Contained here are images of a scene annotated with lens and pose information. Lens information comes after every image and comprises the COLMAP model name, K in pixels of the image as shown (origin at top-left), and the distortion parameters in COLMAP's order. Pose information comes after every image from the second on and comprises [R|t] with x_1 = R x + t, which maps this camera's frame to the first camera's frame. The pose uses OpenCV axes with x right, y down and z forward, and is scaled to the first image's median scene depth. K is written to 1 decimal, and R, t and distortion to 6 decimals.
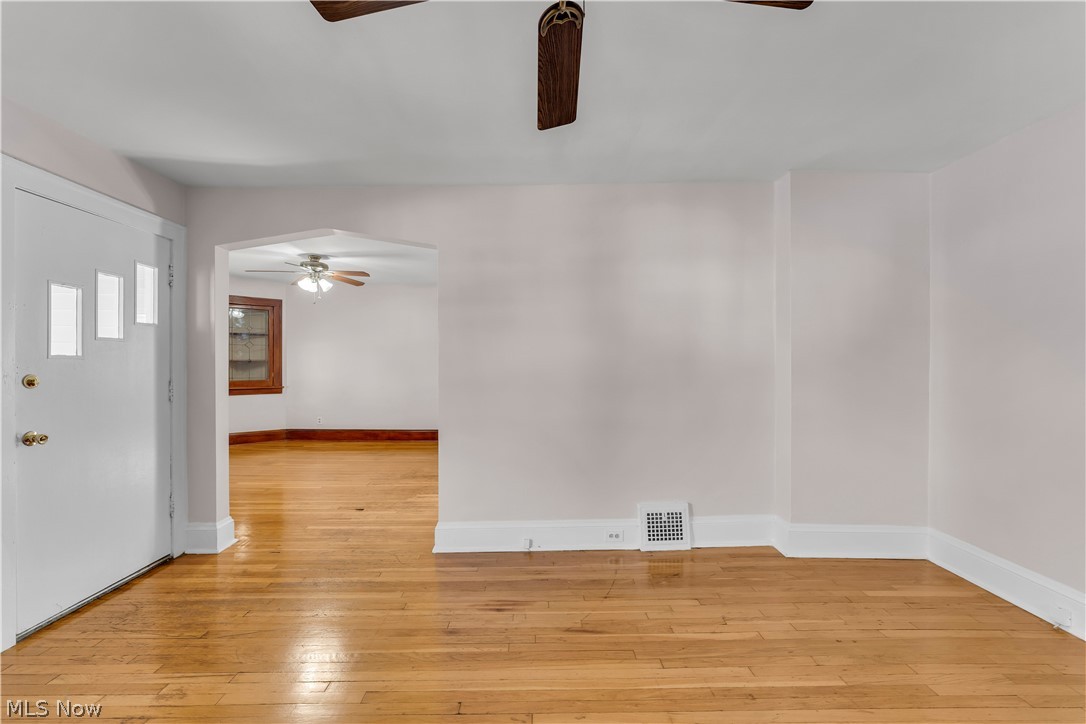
lens RADIAL K [[443.5, 0, 548.1], [0, 443.5, 361.8], [0, 0, 1]] dist [-0.000421, -0.000129]
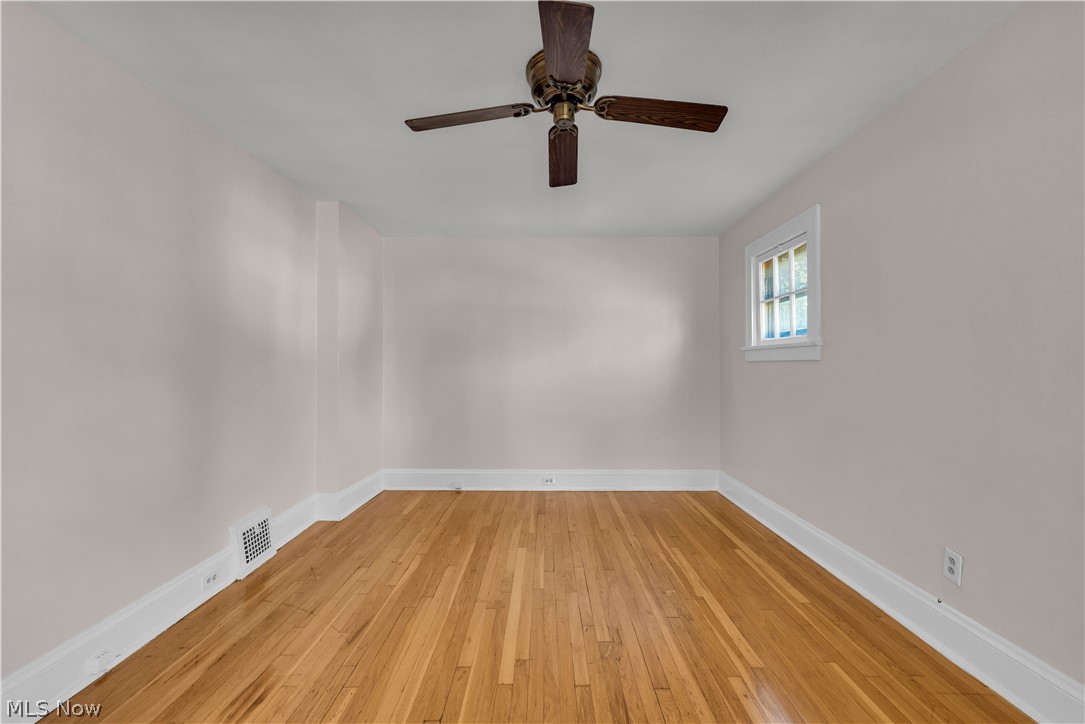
lens RADIAL K [[443.1, 0, 538.6], [0, 443.1, 369.6], [0, 0, 1]] dist [-0.000421, -0.000129]
pose [[0.030051, -0.008052, 0.999516, -0.669085], [0.002994, 0.999964, 0.007965, 0.026808], [-0.999544, 0.002753, 0.030075, 0.452615]]
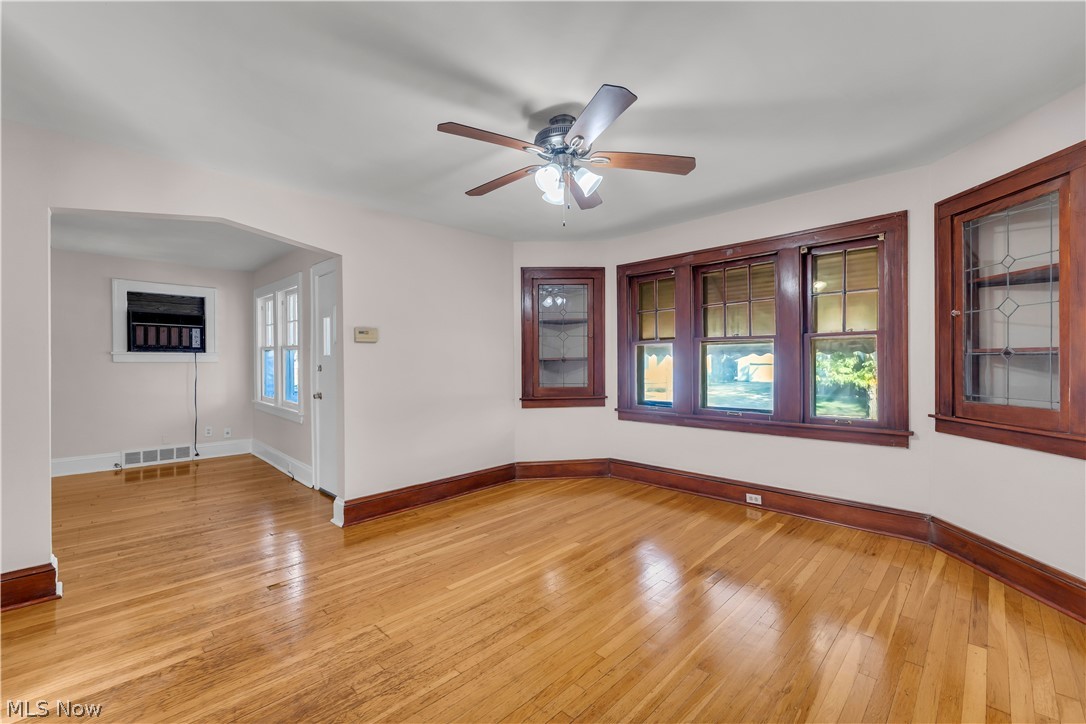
lens RADIAL K [[443.5, 0, 537.2], [0, 443.5, 363.2], [0, 0, 1]] dist [-0.000421, -0.000129]
pose [[-0.724231, -0.001238, -0.689556, -0.367180], [-0.001039, 0.999999, -0.000705, 0.015638], [0.689556, 0.000206, -0.724232, 2.443993]]
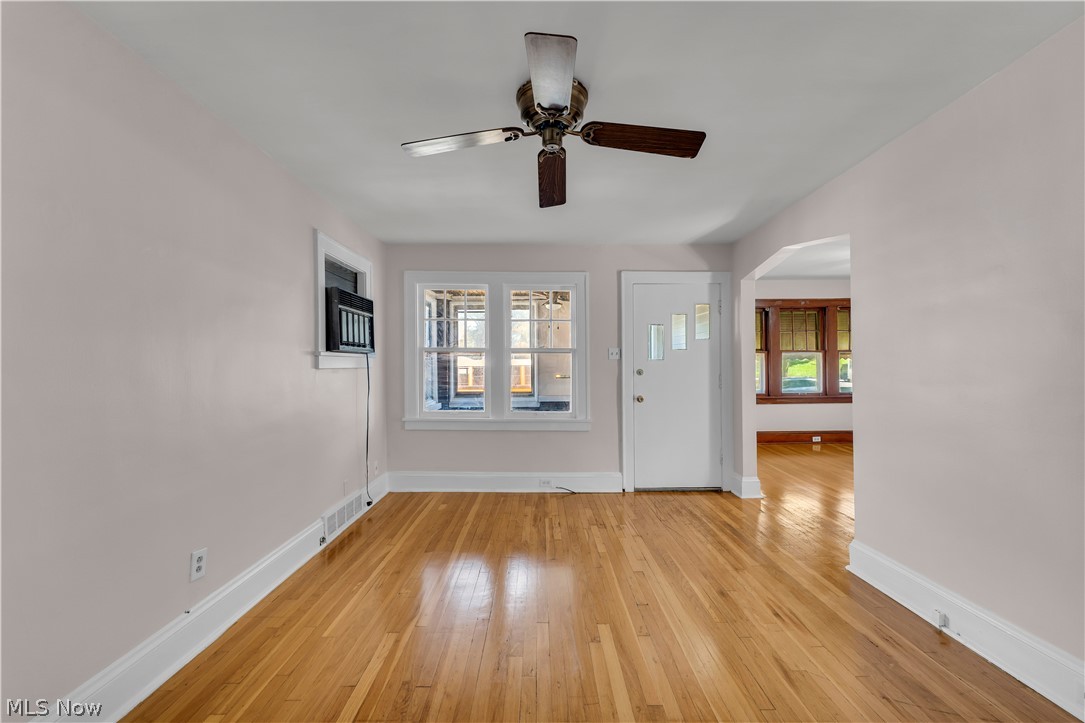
lens RADIAL K [[443.1, 0, 533.7], [0, 443.1, 361.1], [0, 0, 1]] dist [-0.000421, -0.000129]
pose [[-0.028877, -0.010254, -0.999530, 0.748231], [0.005222, 0.999932, -0.010409, 0.007787], [0.999569, -0.005520, -0.028821, 0.420244]]
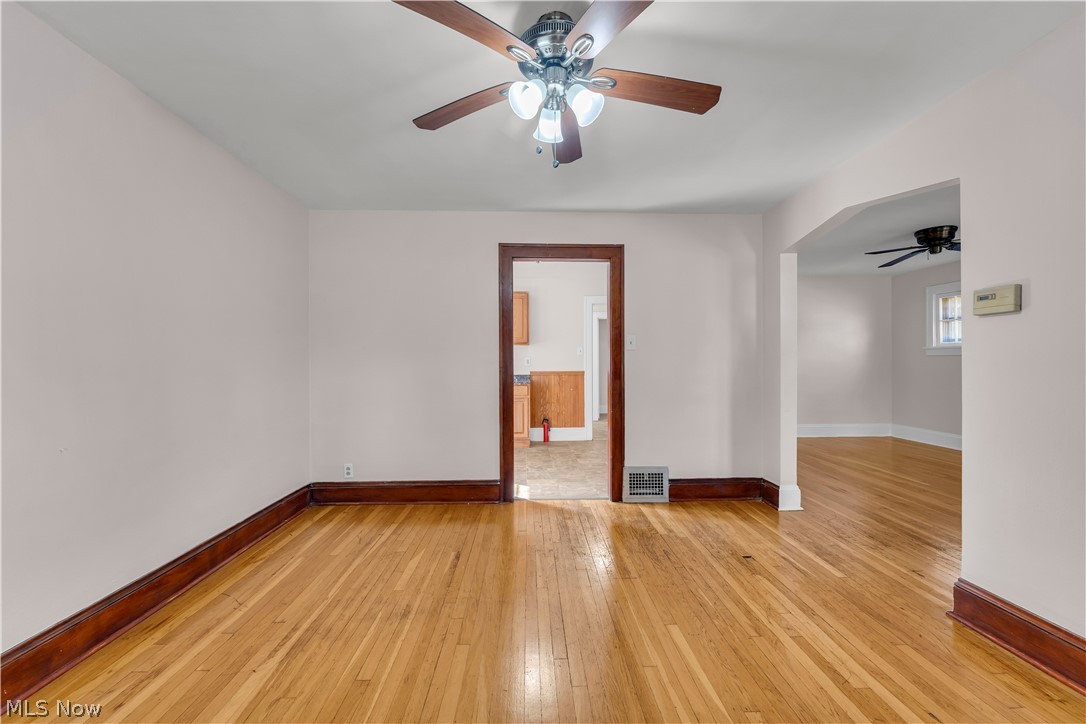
lens RADIAL K [[443.5, 0, 531.2], [0, 443.5, 362.5], [0, 0, 1]] dist [-0.000421, -0.000129]
pose [[0.003899, -0.005527, 0.999977, -1.604730], [0.007827, 0.999954, 0.005497, 0.021395], [-0.999962, 0.007806, 0.003942, 1.900443]]
